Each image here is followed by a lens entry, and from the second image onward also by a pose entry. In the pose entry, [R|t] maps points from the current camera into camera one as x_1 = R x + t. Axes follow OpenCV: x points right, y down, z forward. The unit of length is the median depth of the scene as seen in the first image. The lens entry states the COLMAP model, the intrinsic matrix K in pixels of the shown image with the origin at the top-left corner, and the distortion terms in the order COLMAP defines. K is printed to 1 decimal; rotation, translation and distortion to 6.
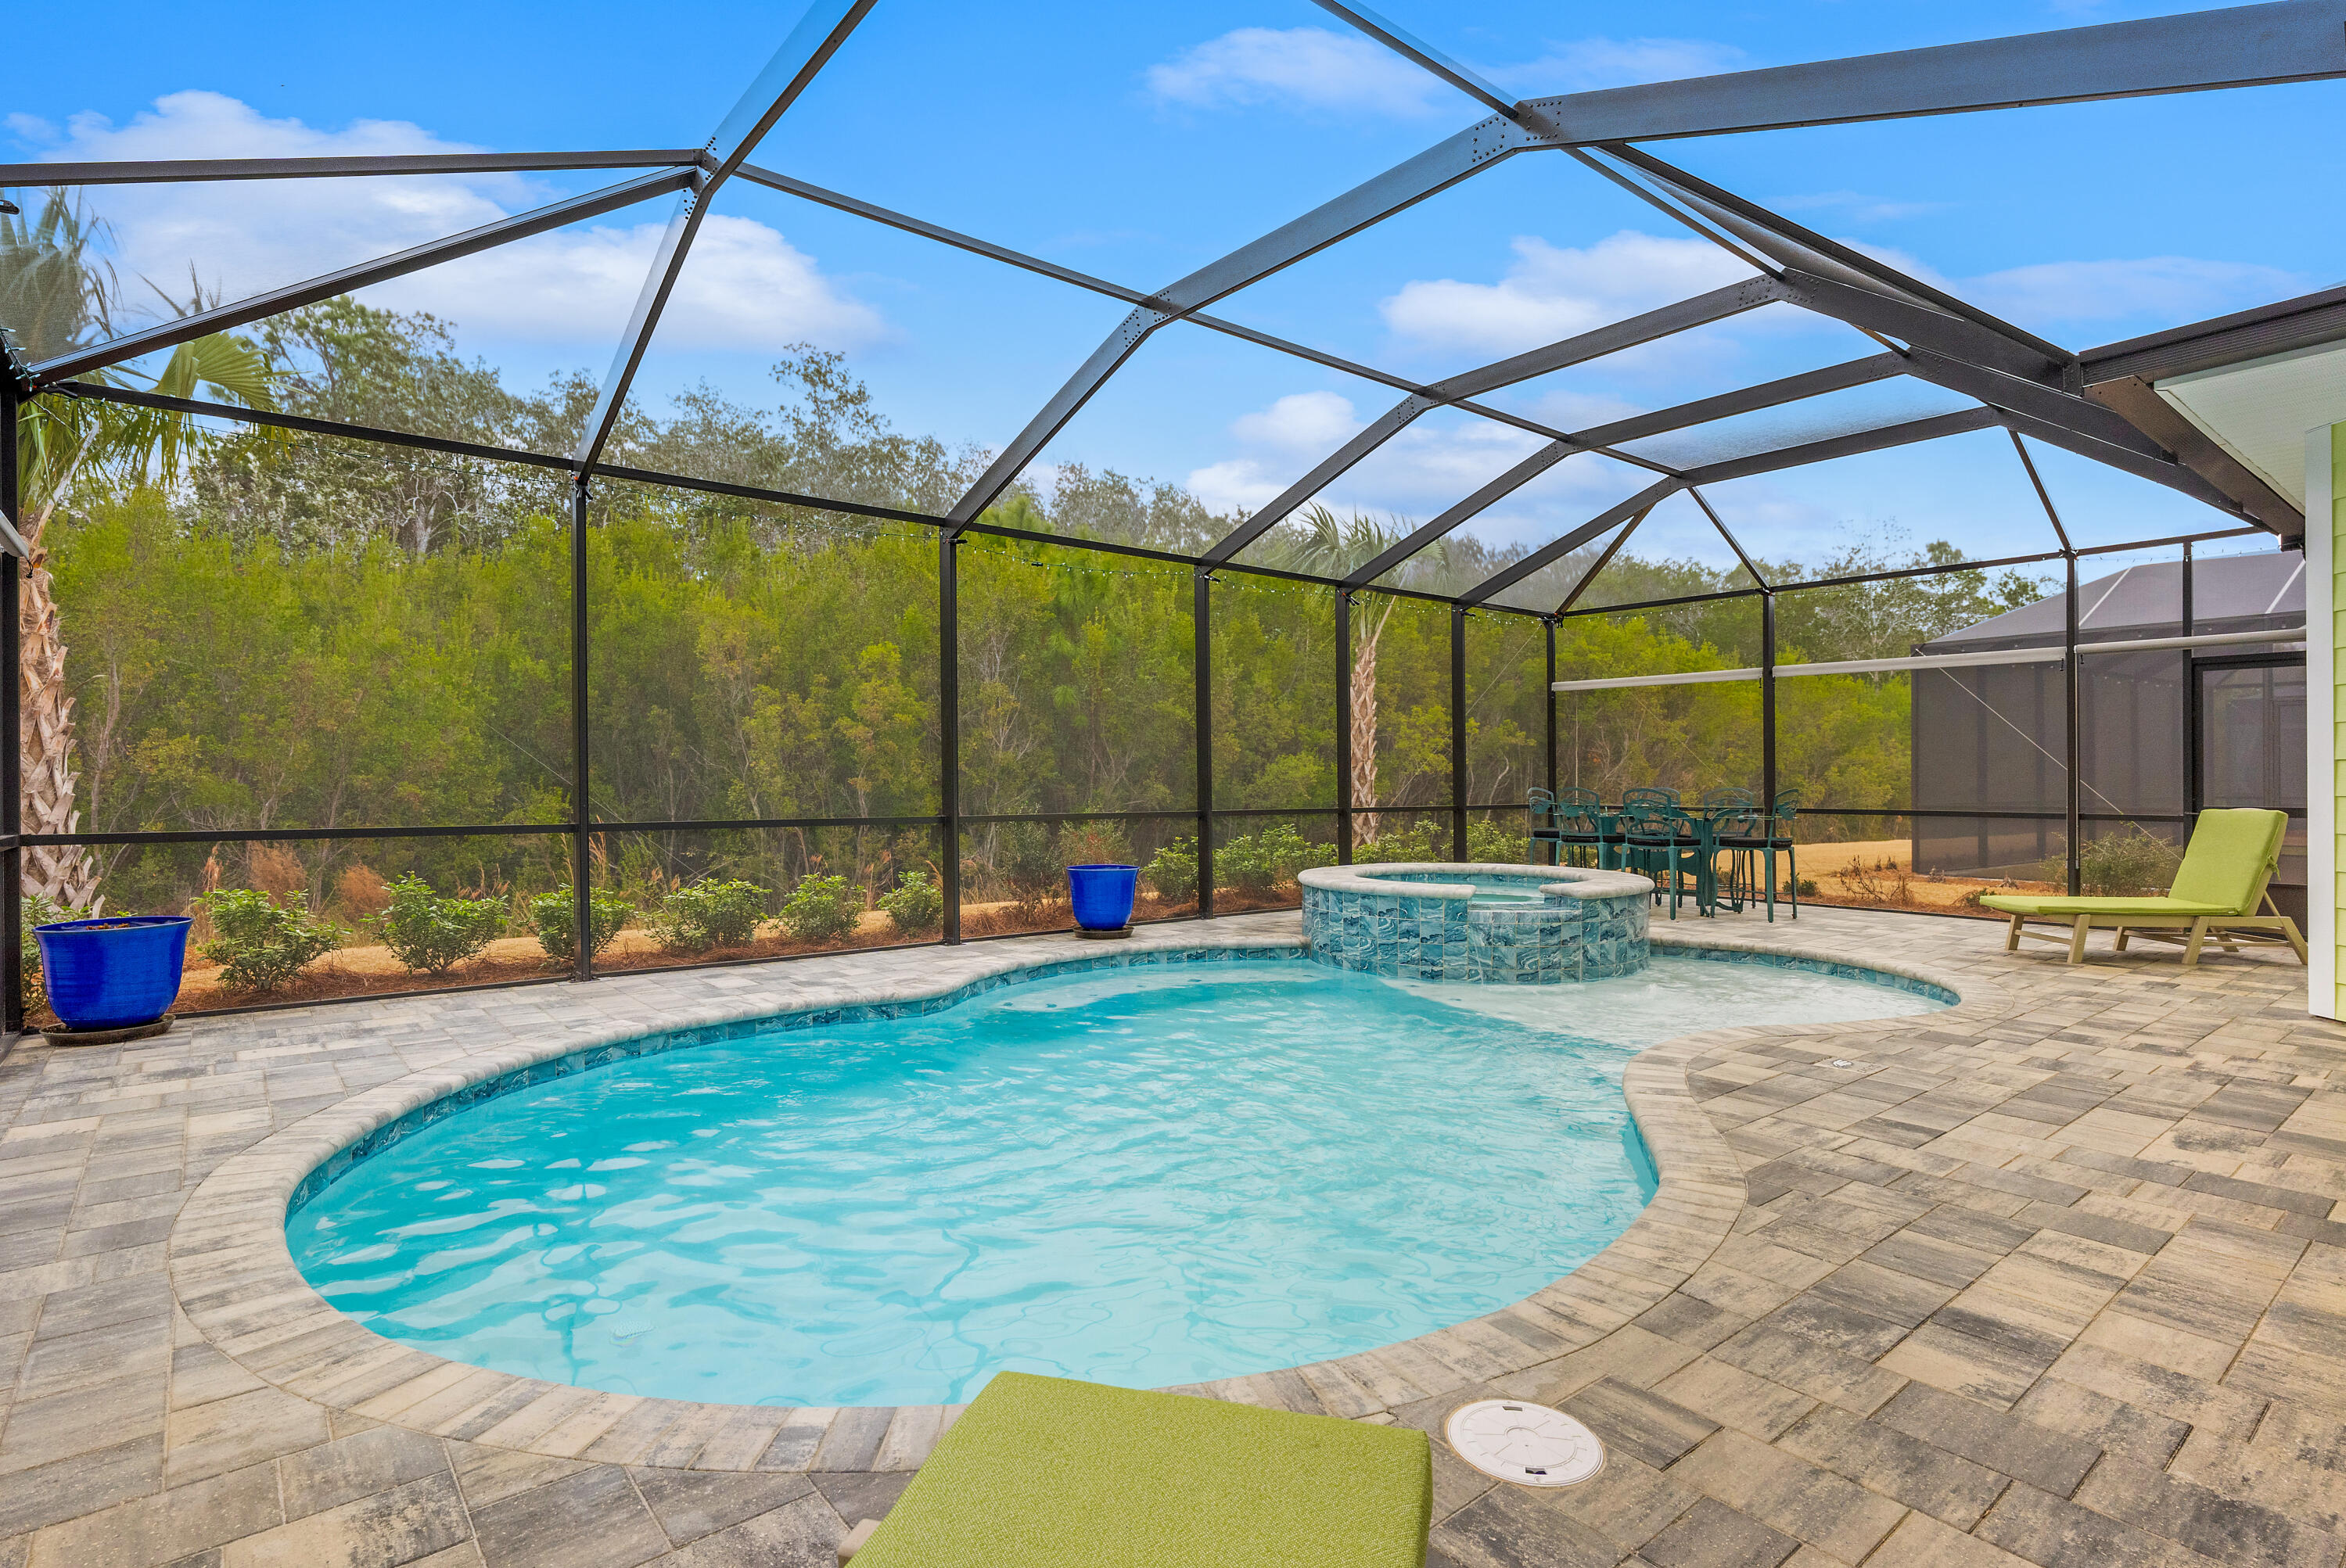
lens RADIAL K [[1138.2, 0, 1089.9], [0, 1138.2, 773.0], [0, 0, 1]] dist [-0.001867, 0.000696]
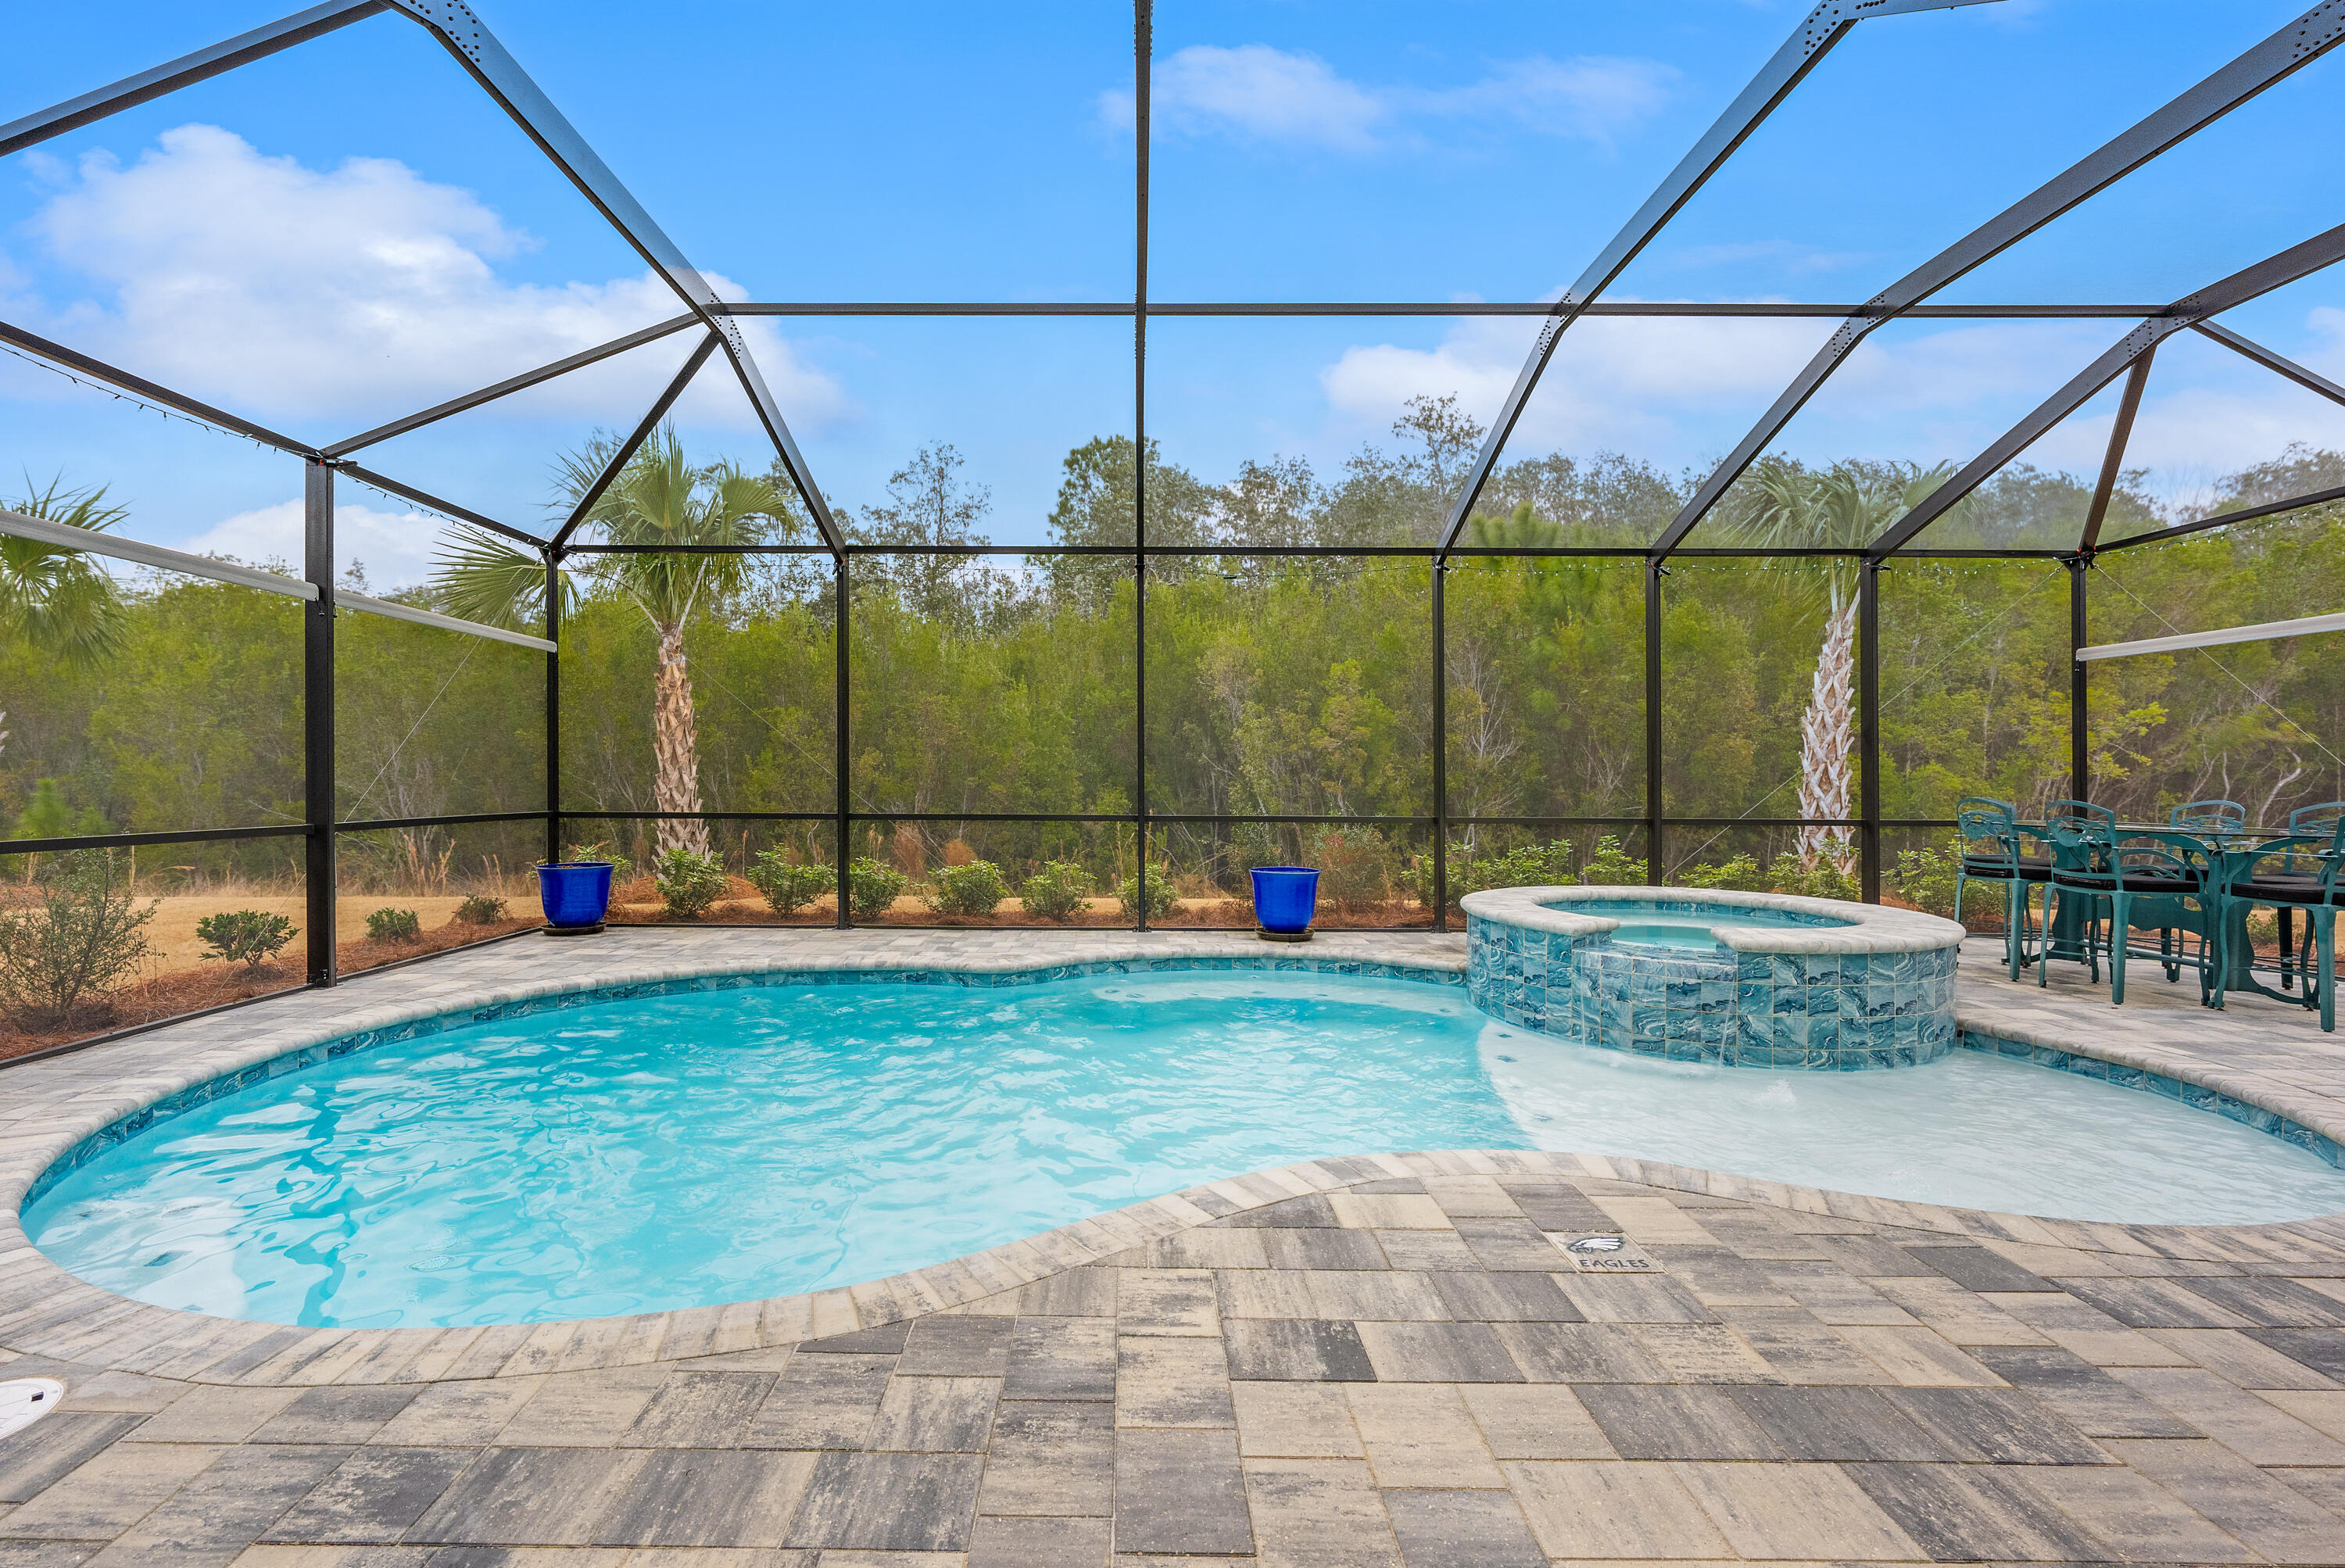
lens RADIAL K [[979.5, 0, 1159.5], [0, 979.5, 784.7], [0, 0, 1]] dist [-0.001131, -0.000731]
pose [[0.792596, 0.006092, -0.609717, 0.519670], [-0.001299, 0.999965, 0.008303, 0.000237], [0.609746, -0.005789, 0.792576, 0.281885]]
